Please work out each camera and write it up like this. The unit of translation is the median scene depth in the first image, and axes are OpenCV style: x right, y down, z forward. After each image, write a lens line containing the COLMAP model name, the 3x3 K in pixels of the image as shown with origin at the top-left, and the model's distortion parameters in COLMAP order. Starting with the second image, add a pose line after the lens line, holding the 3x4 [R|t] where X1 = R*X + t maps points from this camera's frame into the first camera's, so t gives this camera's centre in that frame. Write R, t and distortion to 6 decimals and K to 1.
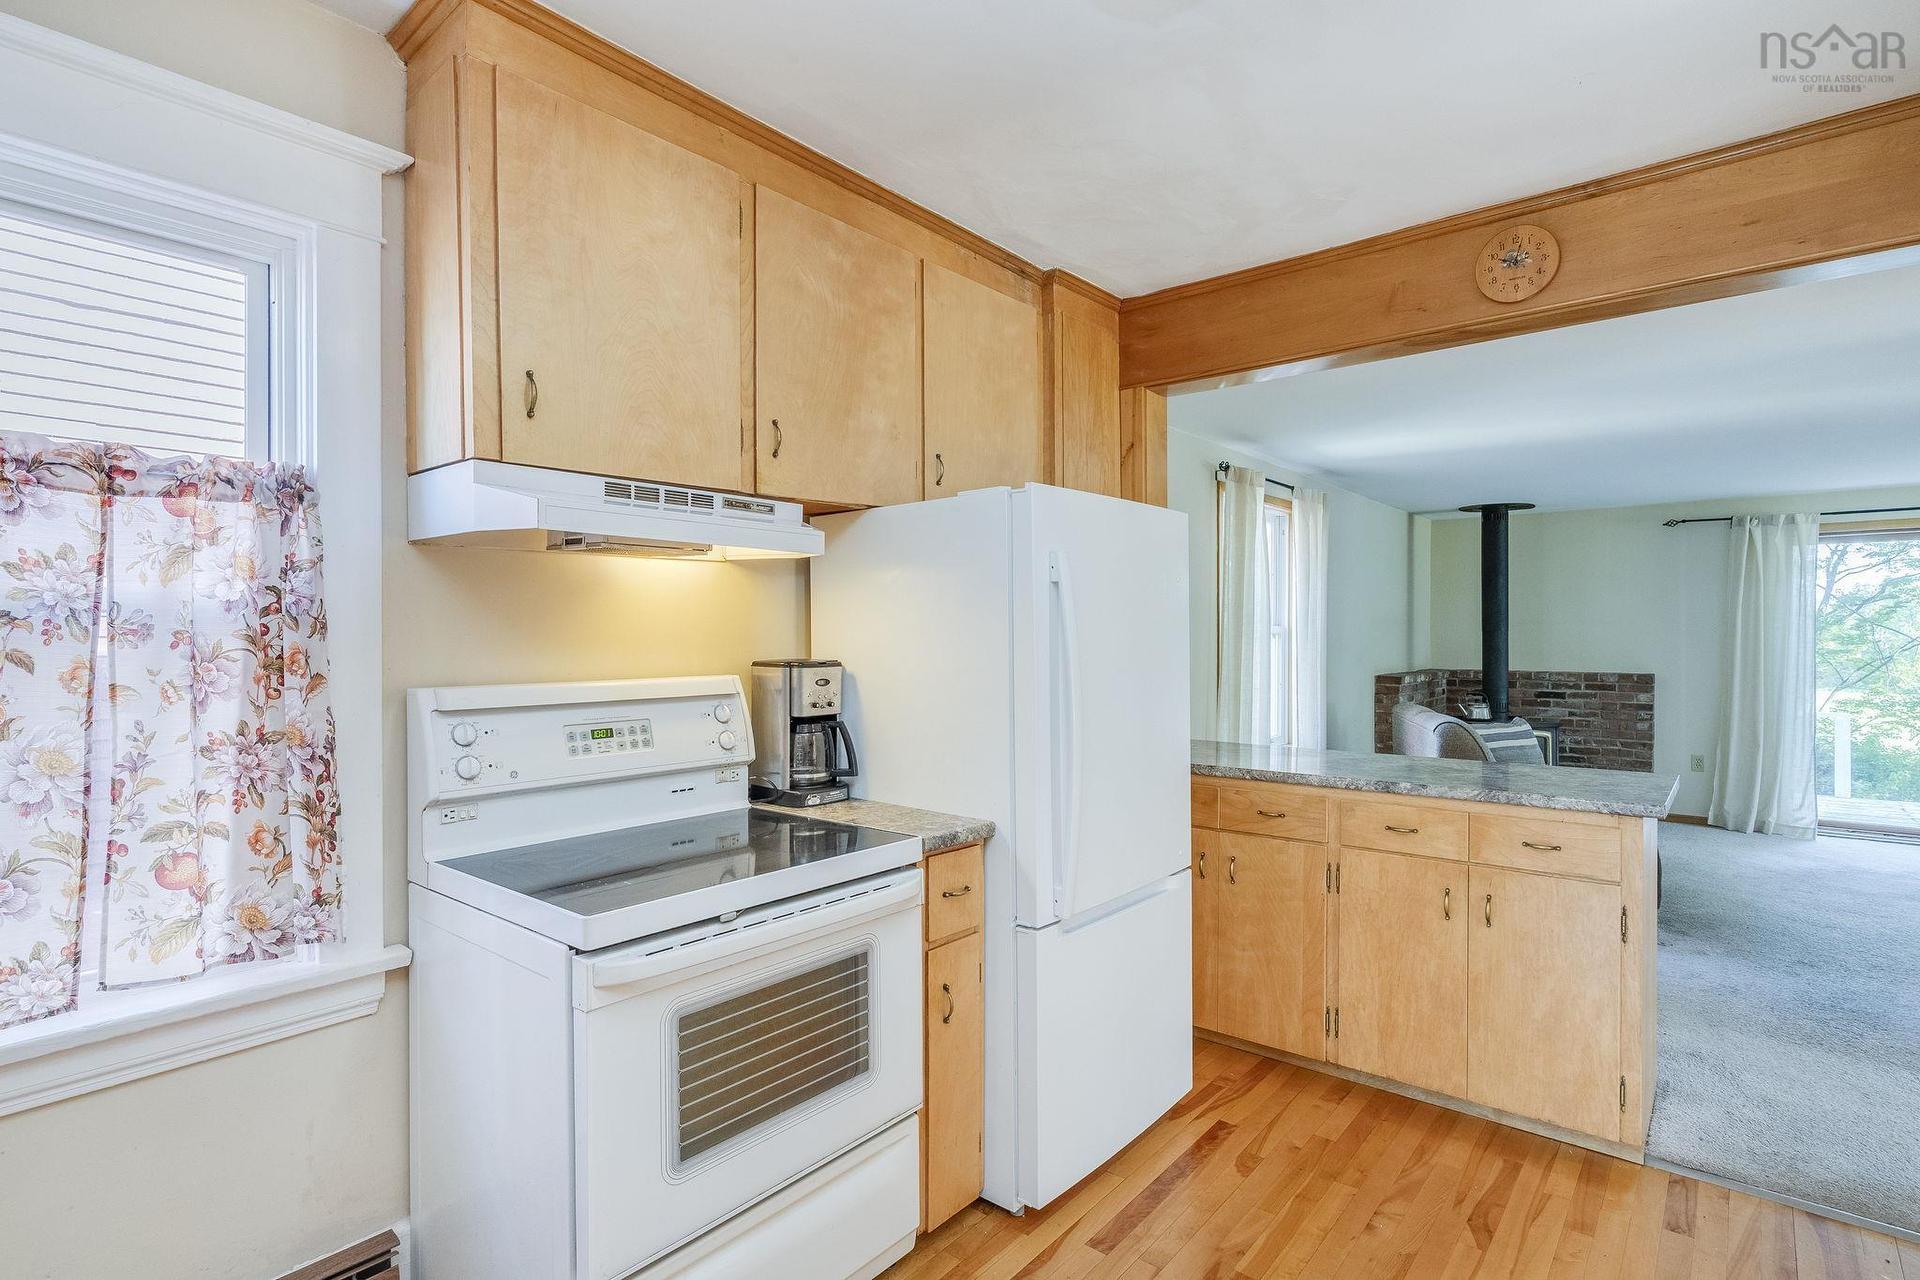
lens RADIAL K [[945.8, 0, 910.8], [0, 945.8, 639.5], [0, 0, 1]] dist [-0.003503, 0.000610]
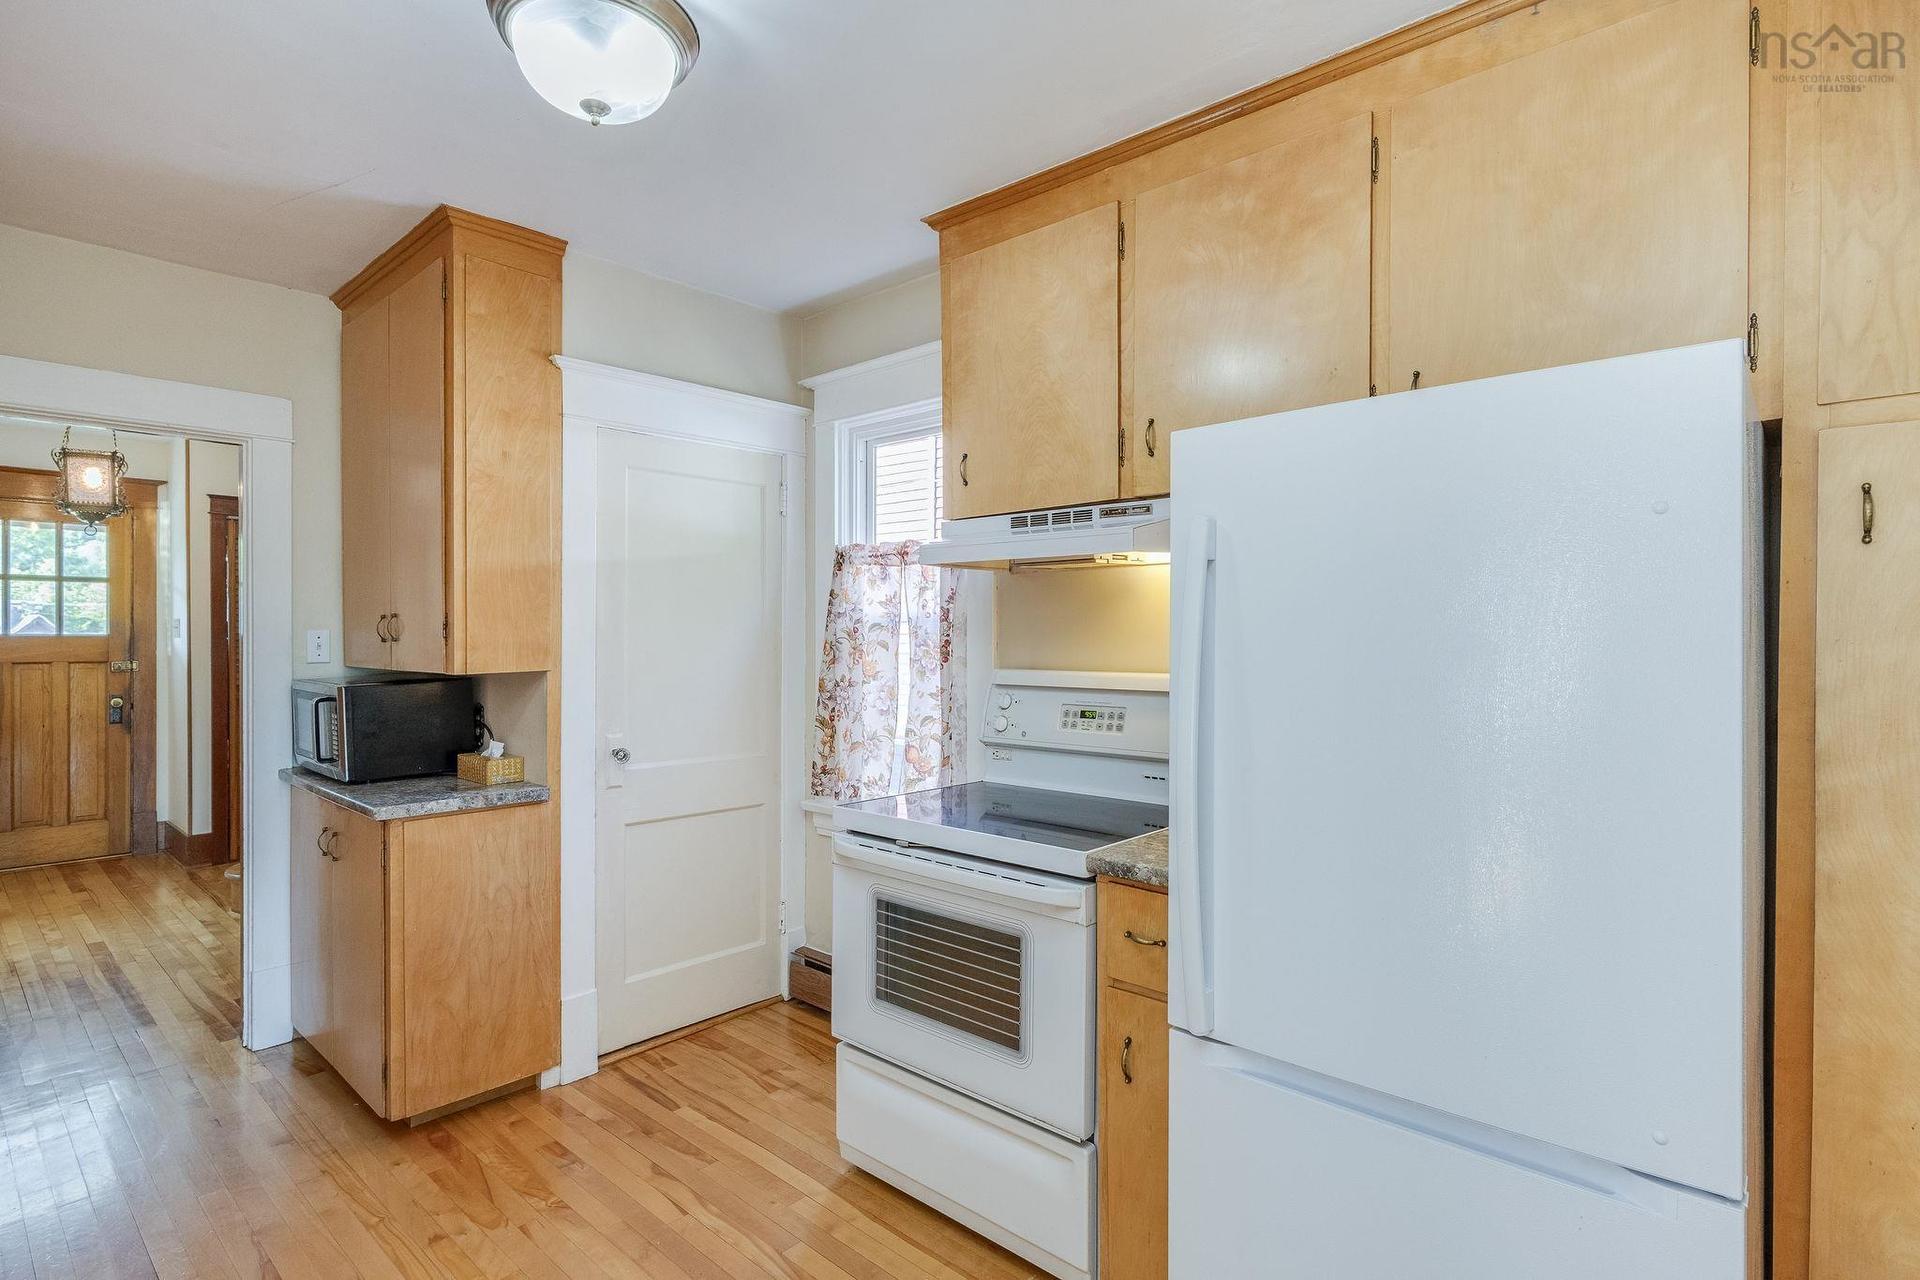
lens RADIAL K [[945.8, 0, 962.1], [0, 945.8, 634.2], [0, 0, 1]] dist [-0.003503, 0.000610]
pose [[-0.000803, 0.000639, -0.999999, 0.796844], [-0.003528, 0.999994, 0.000642, -0.003940], [0.999993, 0.003529, -0.000800, 0.746153]]
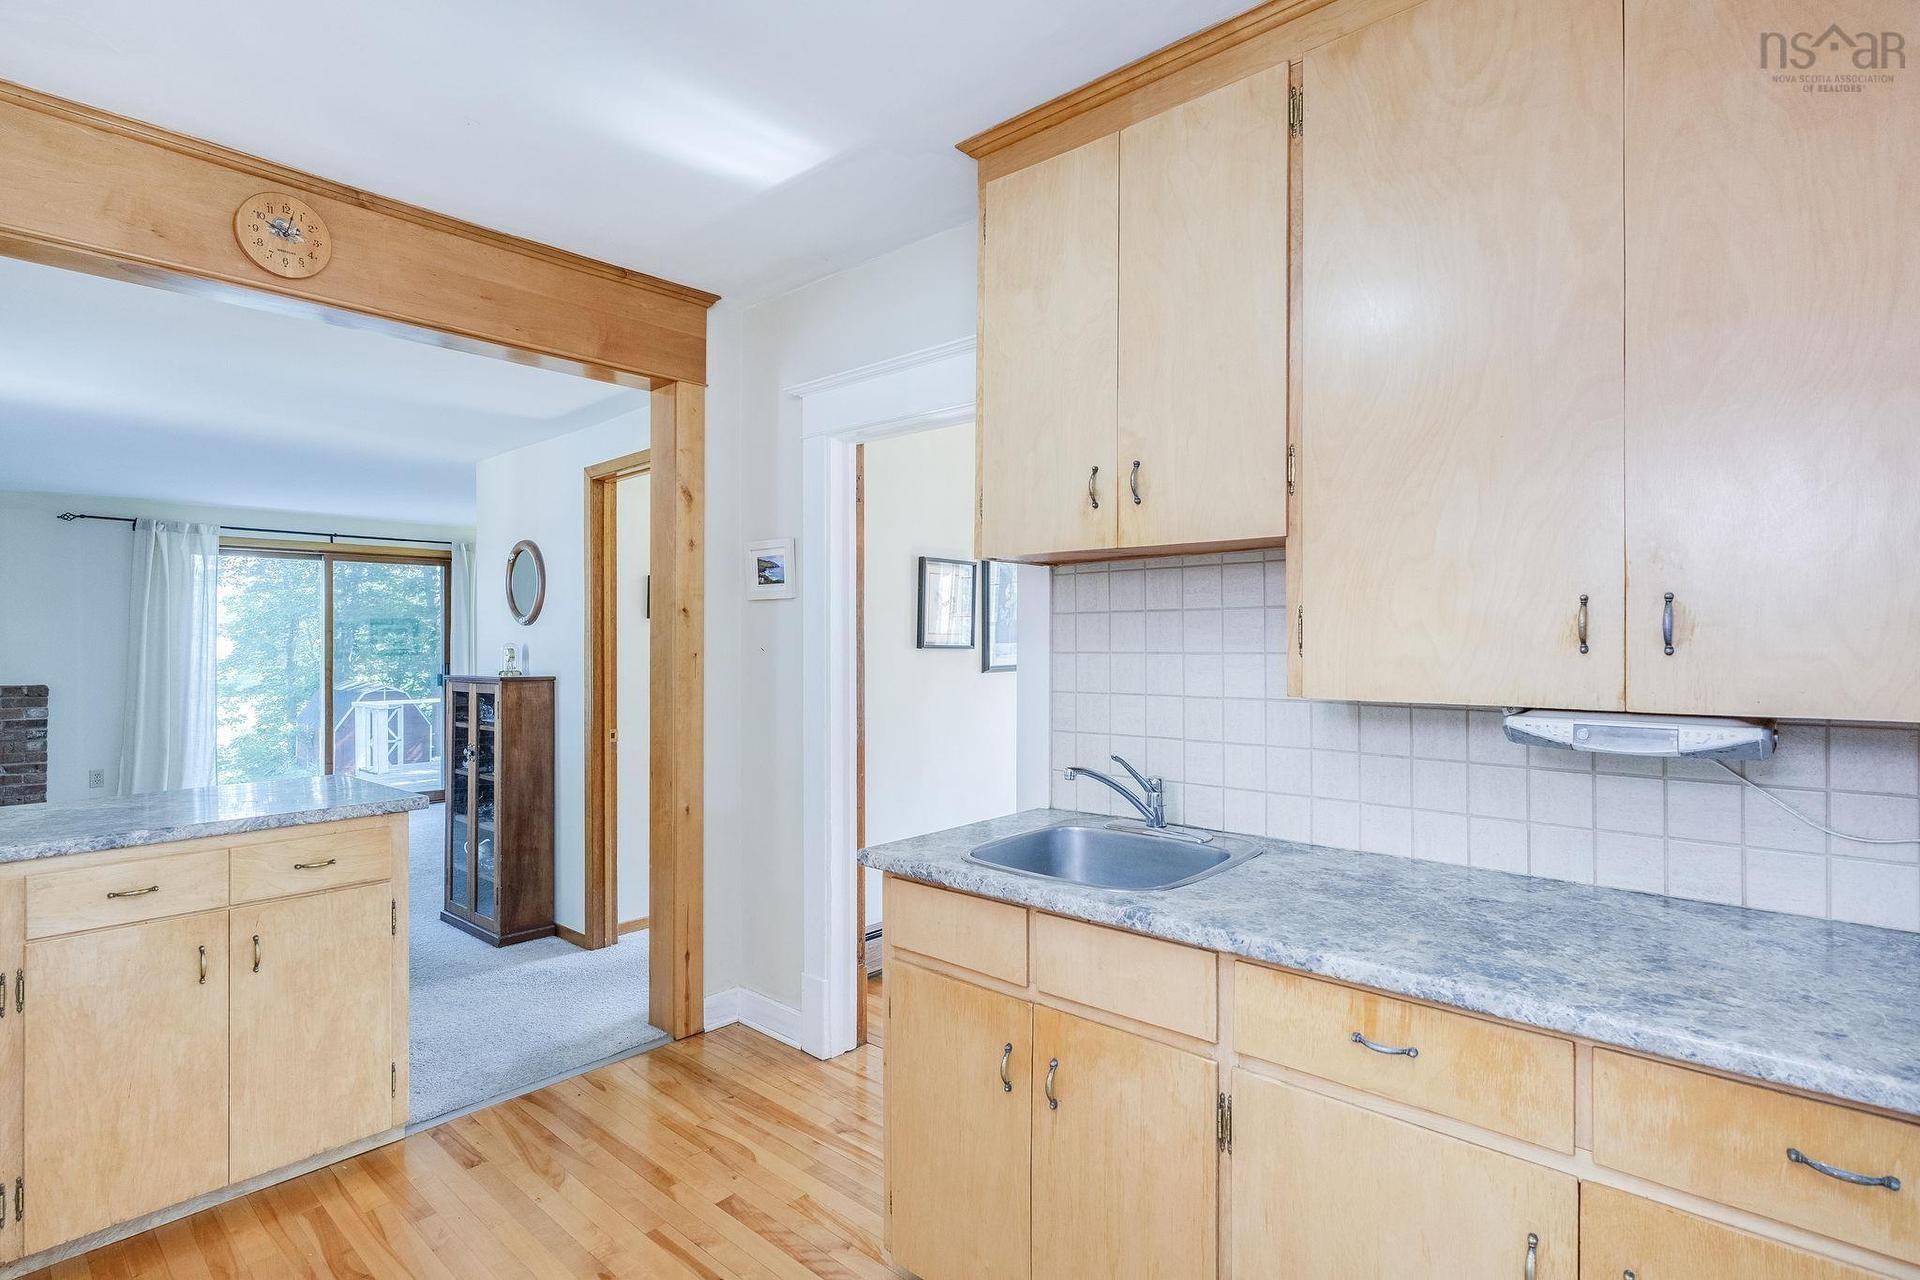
lens RADIAL K [[945.8, 0, 1007.8], [0, 945.8, 641.7], [0, 0, 1]] dist [-0.003503, 0.000610]
pose [[-0.014454, -0.003344, 0.999890, -0.287150], [0.006423, 0.999973, 0.003437, -0.002984], [-0.999875, 0.006472, -0.014433, 0.318394]]
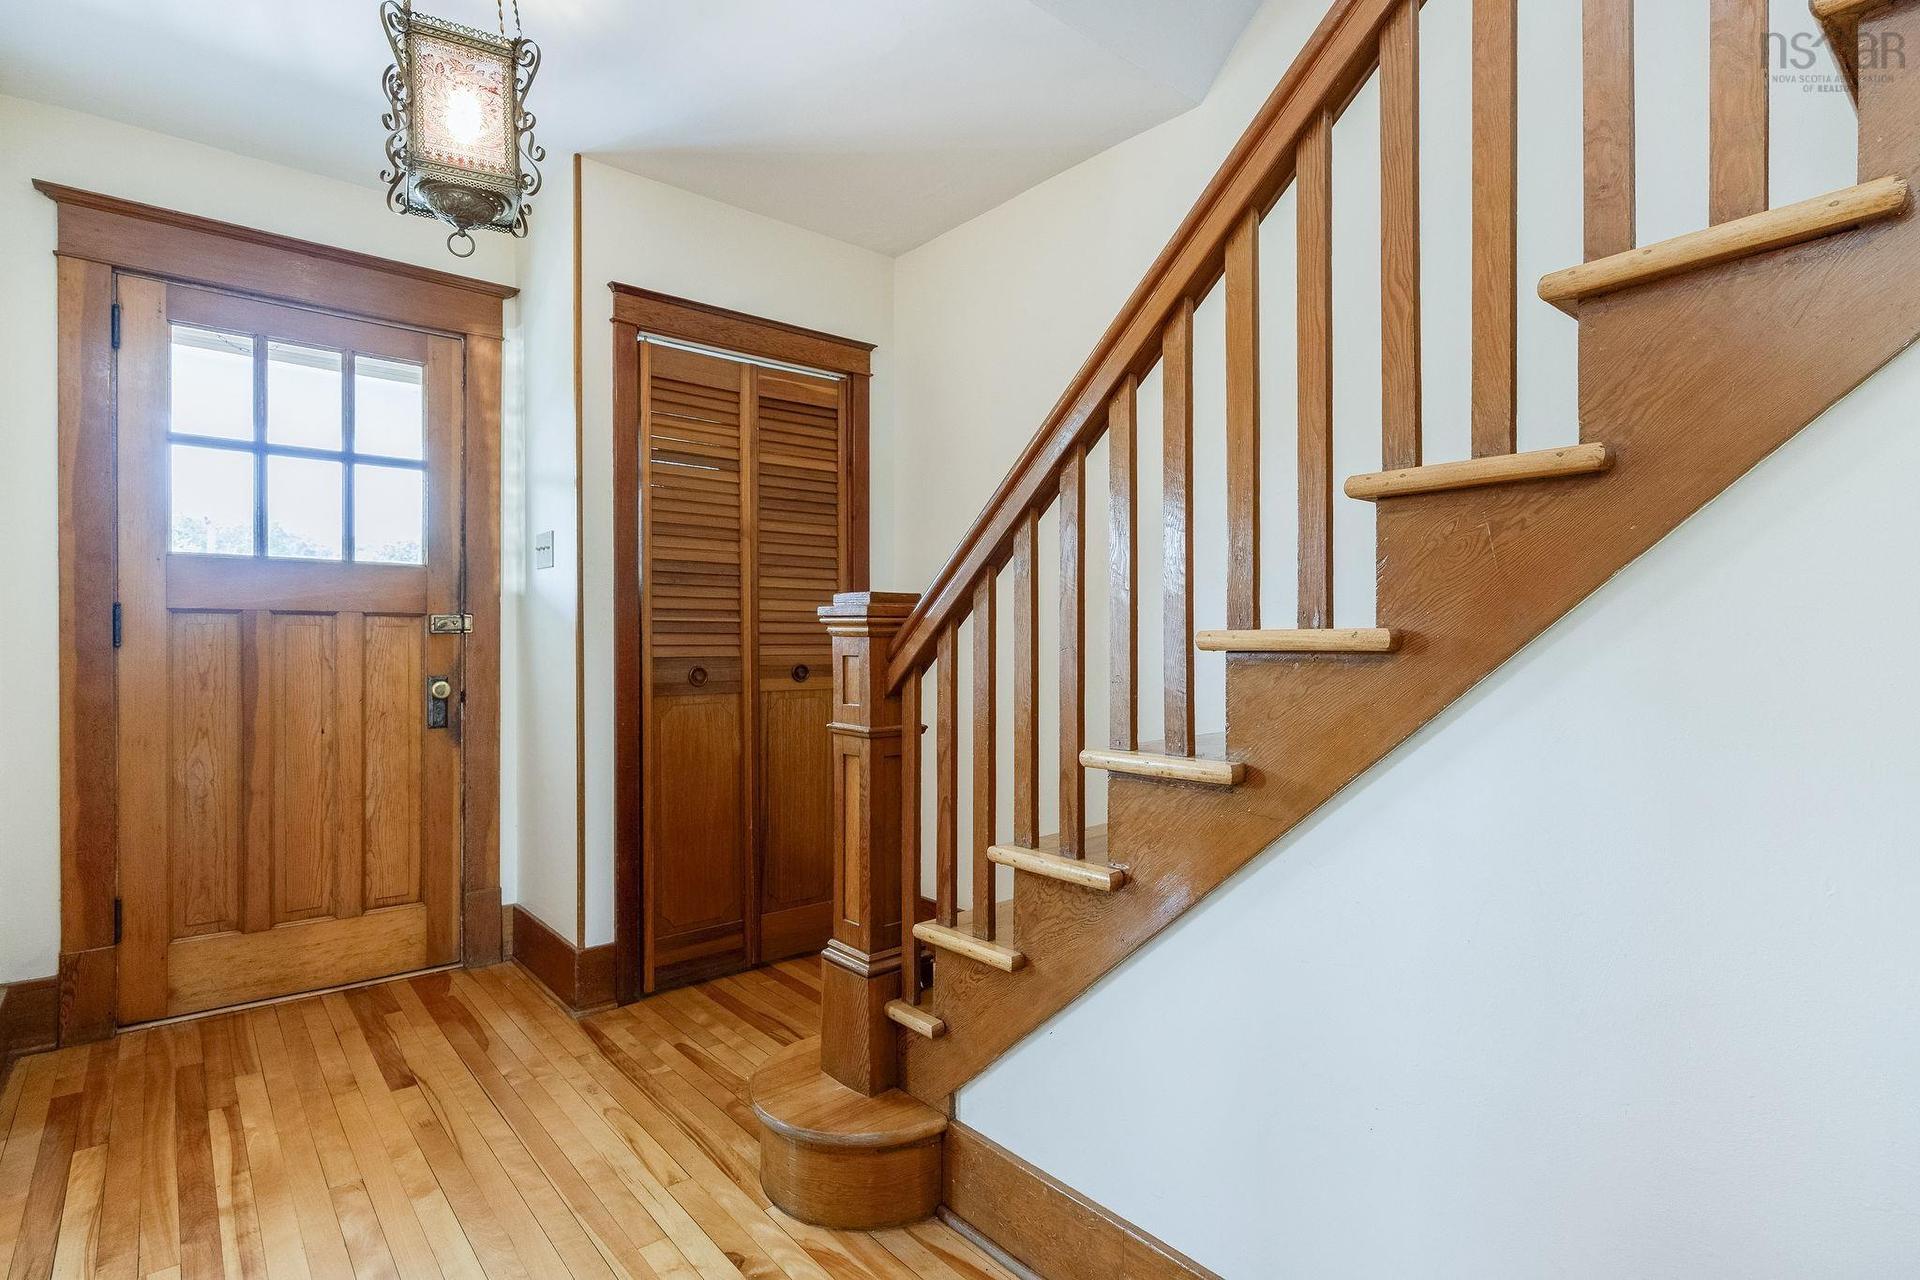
lens RADIAL K [[945.8, 0, 972.4], [0, 945.8, 644.7], [0, 0, 1]] dist [-0.003503, 0.000610]
pose [[-0.137824, 0.001667, -0.990455, -0.351909], [-0.004617, 0.999987, 0.002325, 0.105585], [0.990446, 0.004894, -0.137815, -0.439273]]
